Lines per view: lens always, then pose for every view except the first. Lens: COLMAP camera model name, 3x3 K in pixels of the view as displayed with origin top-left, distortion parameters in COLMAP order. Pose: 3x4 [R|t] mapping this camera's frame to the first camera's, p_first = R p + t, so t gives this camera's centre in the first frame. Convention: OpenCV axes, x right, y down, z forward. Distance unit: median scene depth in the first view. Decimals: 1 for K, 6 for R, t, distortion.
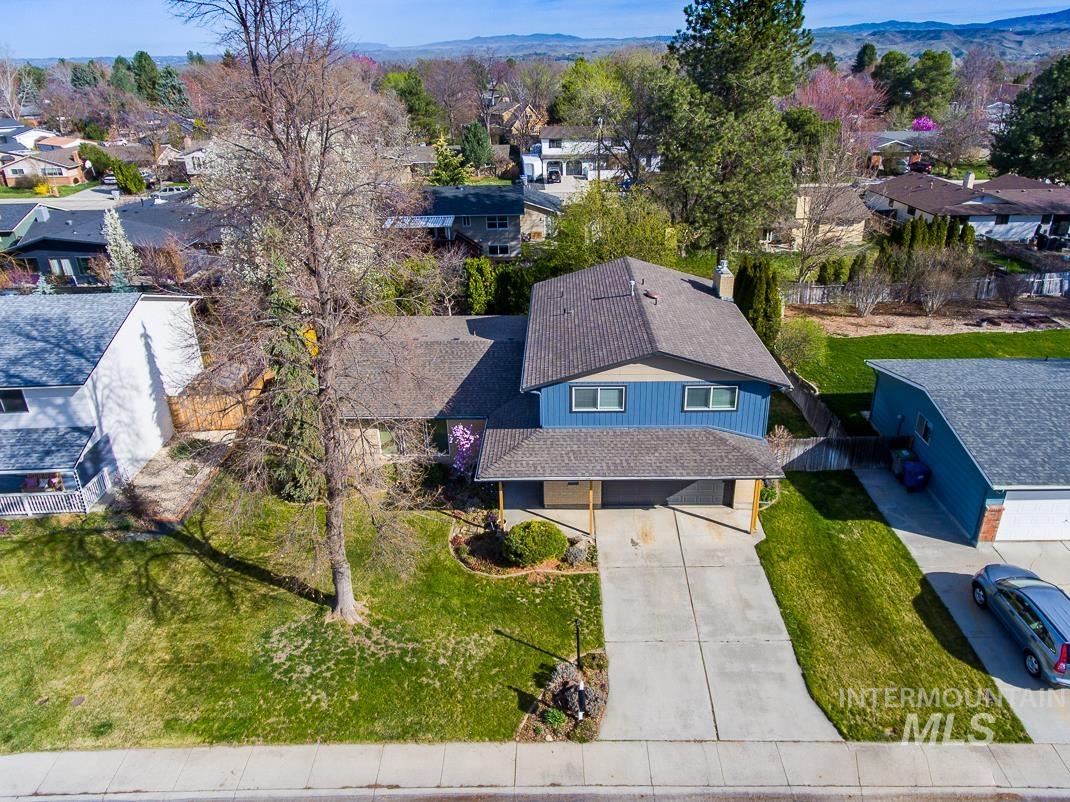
lens RADIAL K [[690.3, 0, 564.8], [0, 690.3, 320.4], [0, 0, 1]] dist [0.000388, -0.001567]
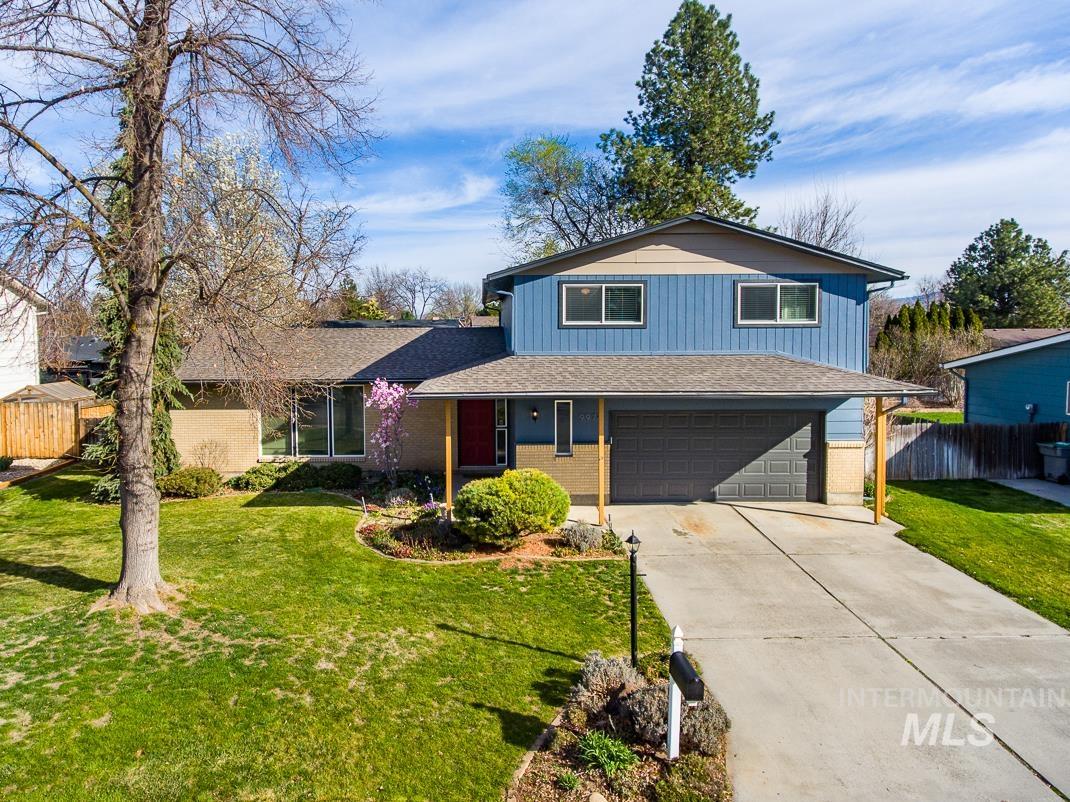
lens RADIAL K [[671.6, 0, 488.6], [0, 671.6, 346.6], [0, 0, 1]] dist [-0.003318, 0.001482]
pose [[1.000000, 0.000307, 0.000349, -0.066650], [-0.000179, 0.947439, -0.319936, 0.405958], [-0.000429, 0.319936, 0.947439, 0.487607]]
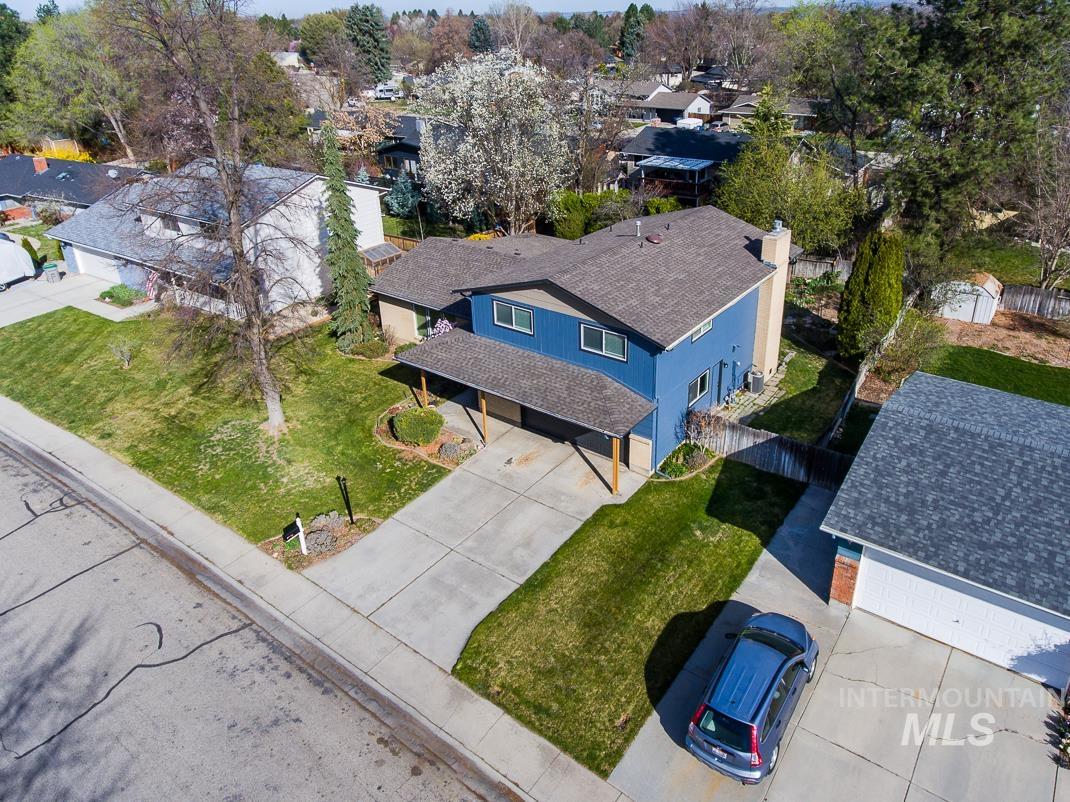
lens RADIAL K [[718.4, 0, 617.2], [0, 718.4, 288.5], [0, 0, 1]] dist [0.003341, -0.000559]
pose [[0.834792, 0.197870, -0.513781, 0.837084], [-0.194348, 0.979017, 0.061266, -0.028503], [0.515123, 0.048708, 0.855731, 0.181741]]
